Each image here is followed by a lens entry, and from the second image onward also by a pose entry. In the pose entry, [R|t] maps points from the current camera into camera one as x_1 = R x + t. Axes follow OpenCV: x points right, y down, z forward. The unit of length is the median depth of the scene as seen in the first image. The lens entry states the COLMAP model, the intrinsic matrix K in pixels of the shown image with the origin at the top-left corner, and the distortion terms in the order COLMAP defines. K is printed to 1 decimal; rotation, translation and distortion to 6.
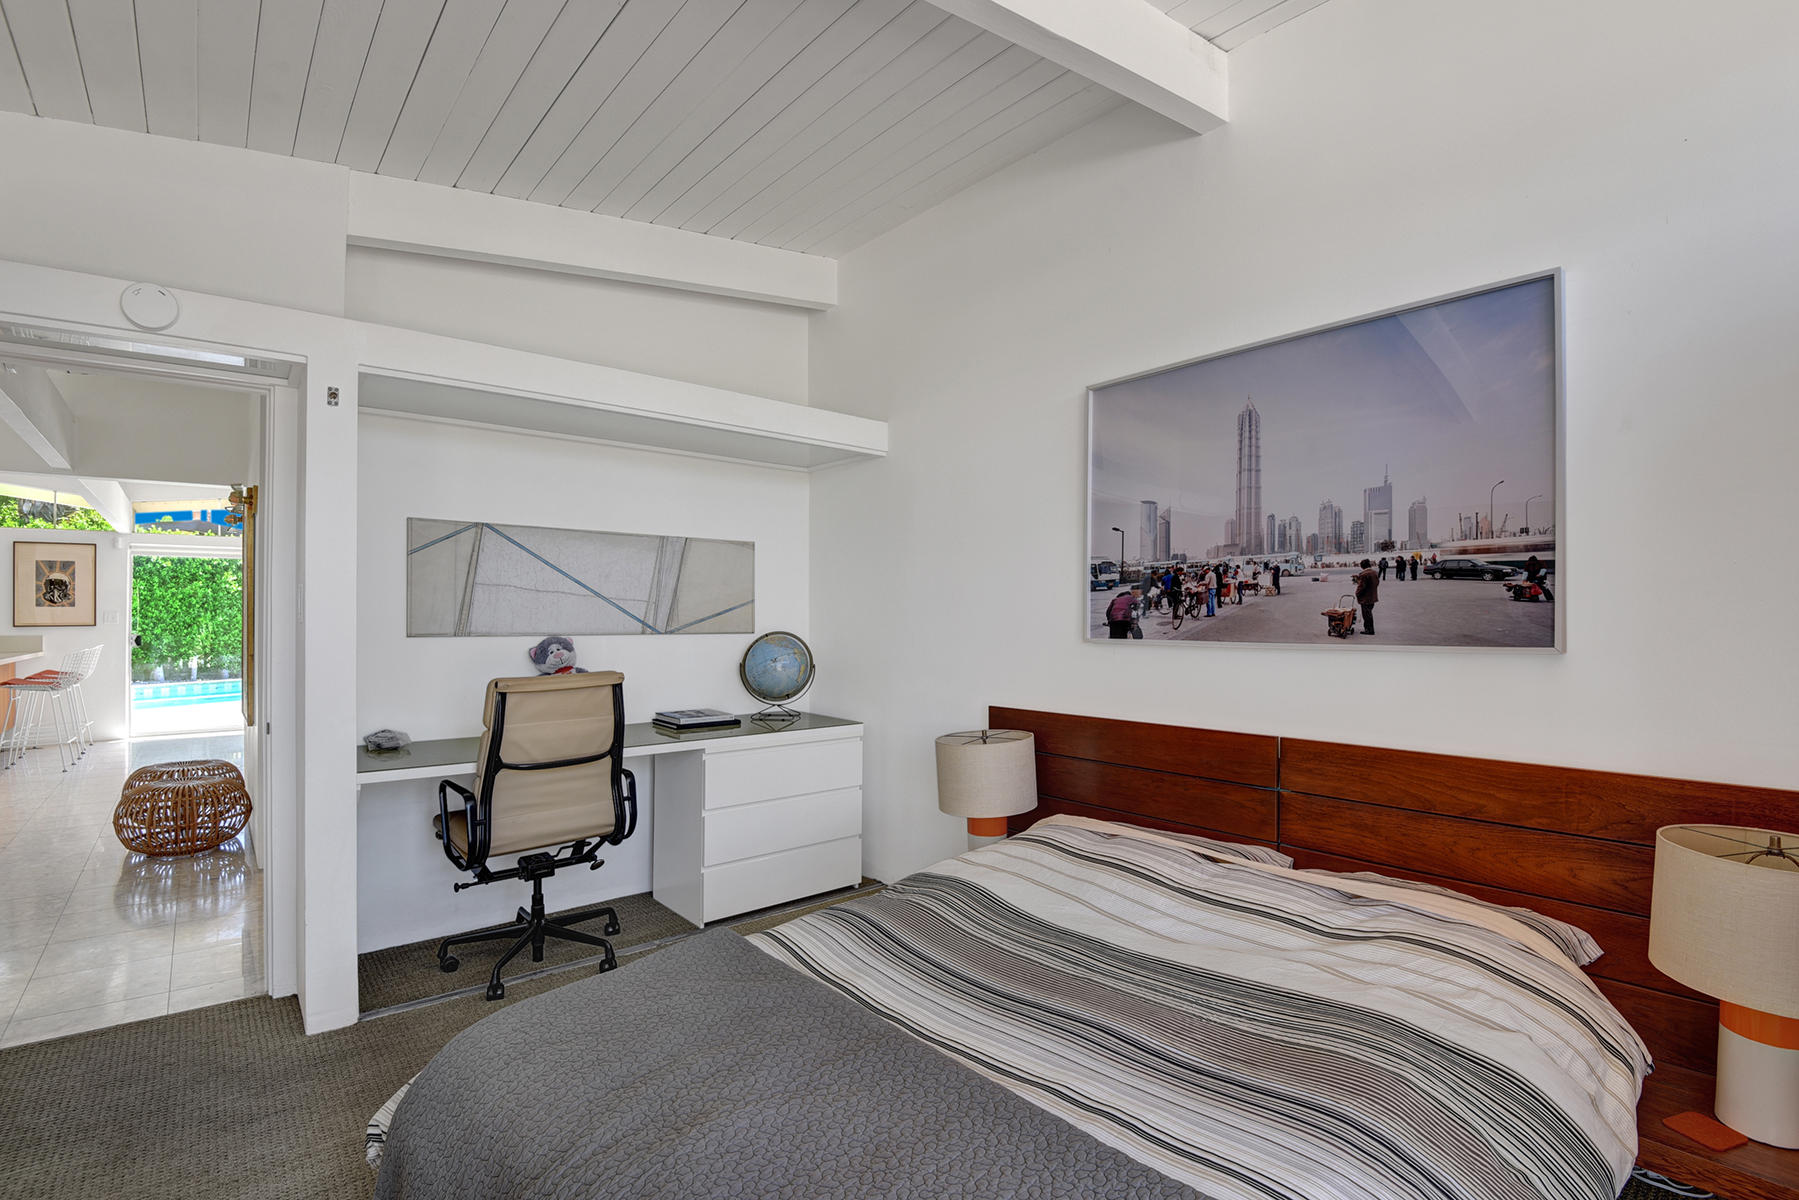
lens RADIAL K [[837.5, 0, 904.5], [0, 837.5, 600.6], [0, 0, 1]] dist [0.001017, -0.013651]
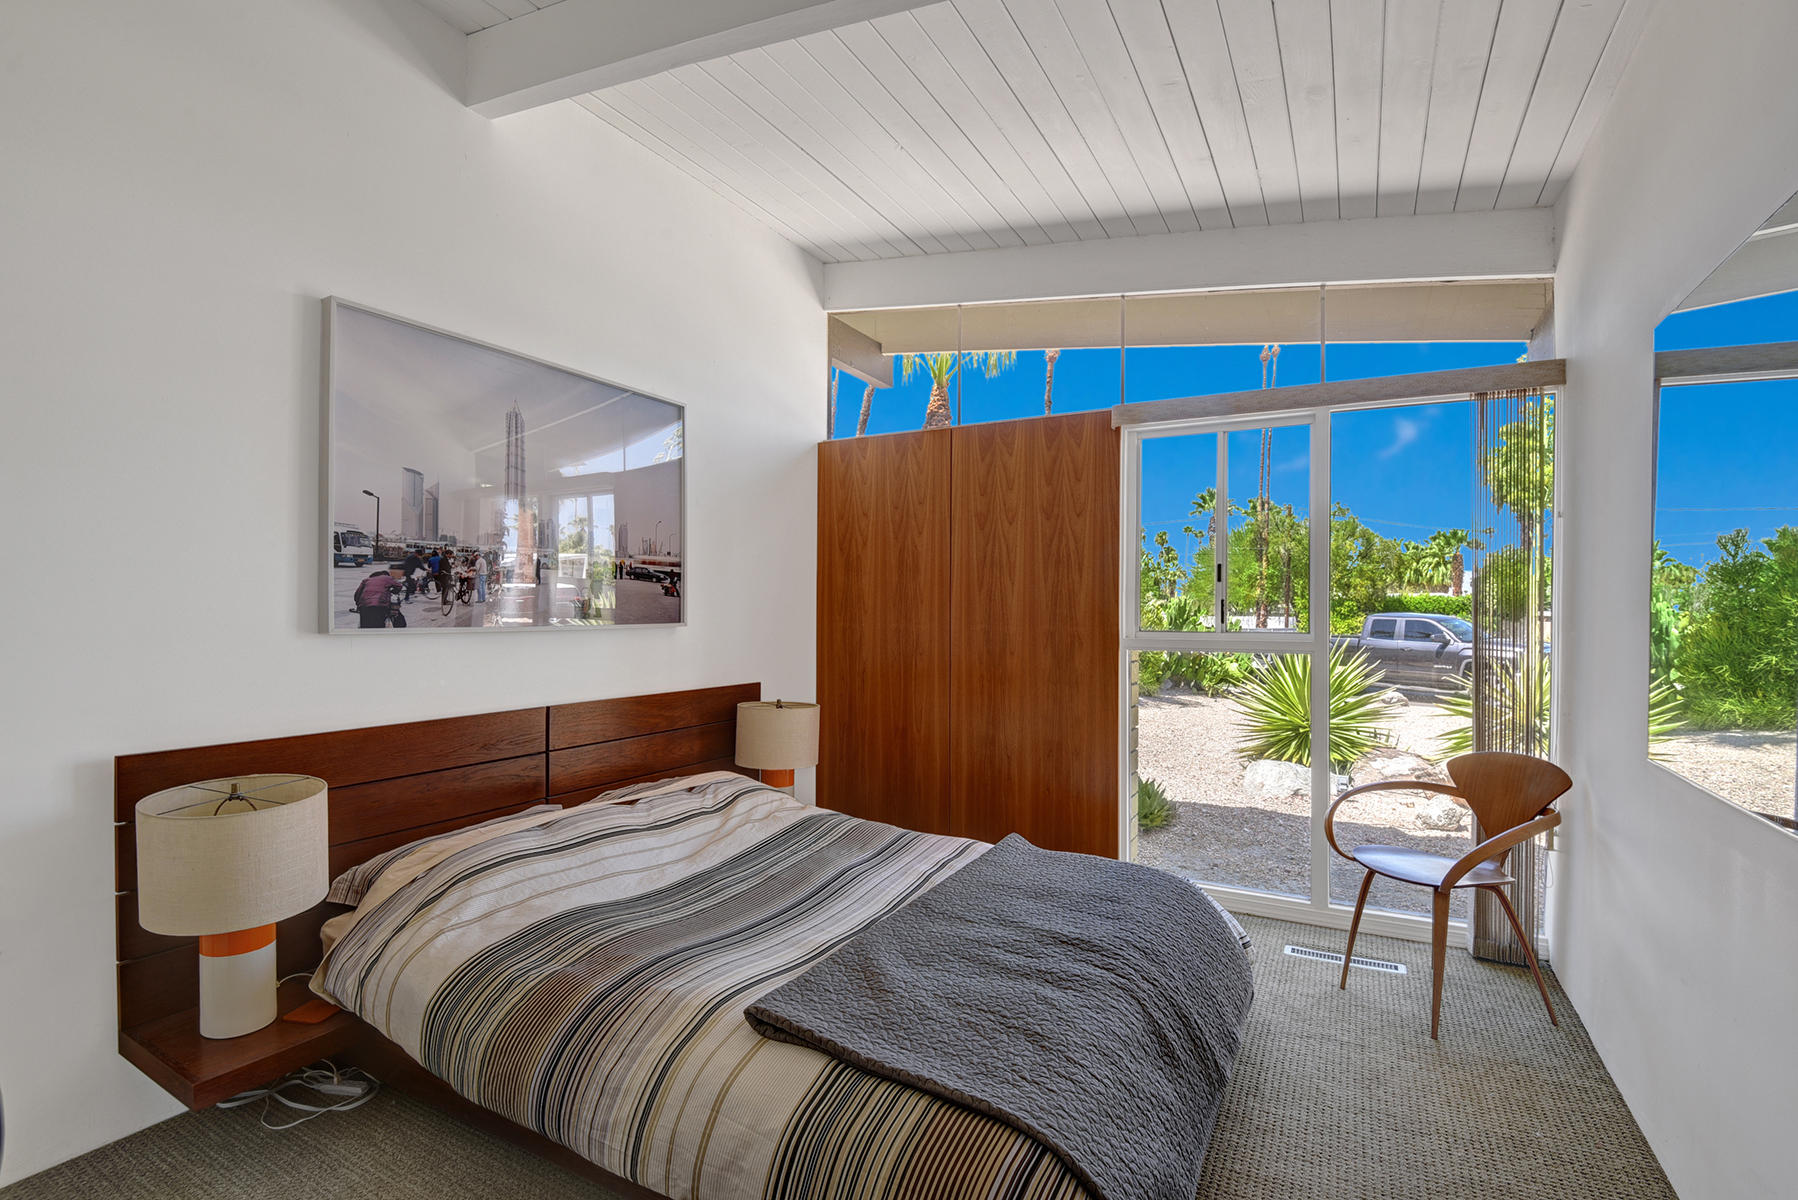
lens RADIAL K [[837.1, 0, 899.2], [0, 837.1, 611.7], [0, 0, 1]] dist [0.001017, -0.013651]
pose [[-0.354664, -0.006006, 0.934975, -0.727190], [-0.028210, 0.999593, -0.004280, 0.019598], [-0.934568, -0.027894, -0.354689, 0.855556]]
